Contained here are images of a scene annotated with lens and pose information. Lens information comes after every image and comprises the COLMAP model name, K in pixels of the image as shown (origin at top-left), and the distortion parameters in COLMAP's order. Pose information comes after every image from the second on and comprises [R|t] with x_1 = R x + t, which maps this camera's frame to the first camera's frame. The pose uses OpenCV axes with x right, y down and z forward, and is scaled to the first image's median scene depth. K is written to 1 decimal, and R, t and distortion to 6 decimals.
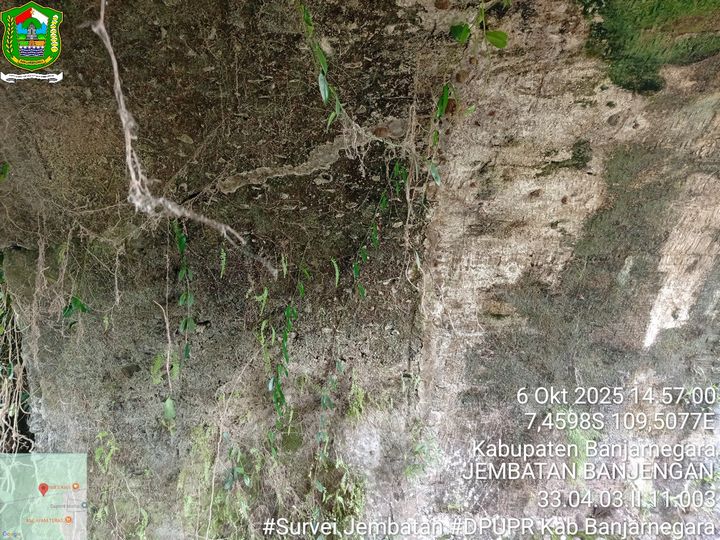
lens RADIAL K [[550.8, 0, 358.3], [0, 550.8, 271.7], [0, 0, 1]] dist [0.103772, -0.215608]
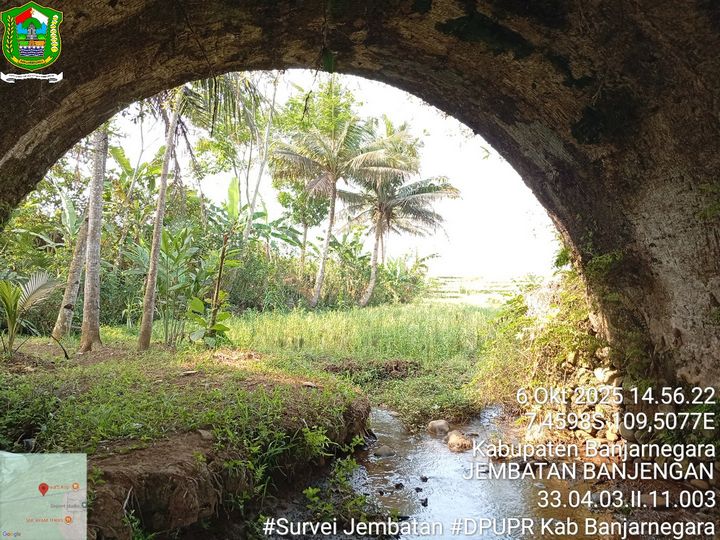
lens RADIAL K [[554.8, 0, 358.0], [0, 554.8, 272.9], [0, 0, 1]] dist [0.041594, -0.073054]
pose [[-0.187318, 0.053619, 0.980835, -0.467360], [-0.264735, 0.958808, -0.102973, 0.232693], [-0.945953, -0.278950, -0.165407, 0.556836]]
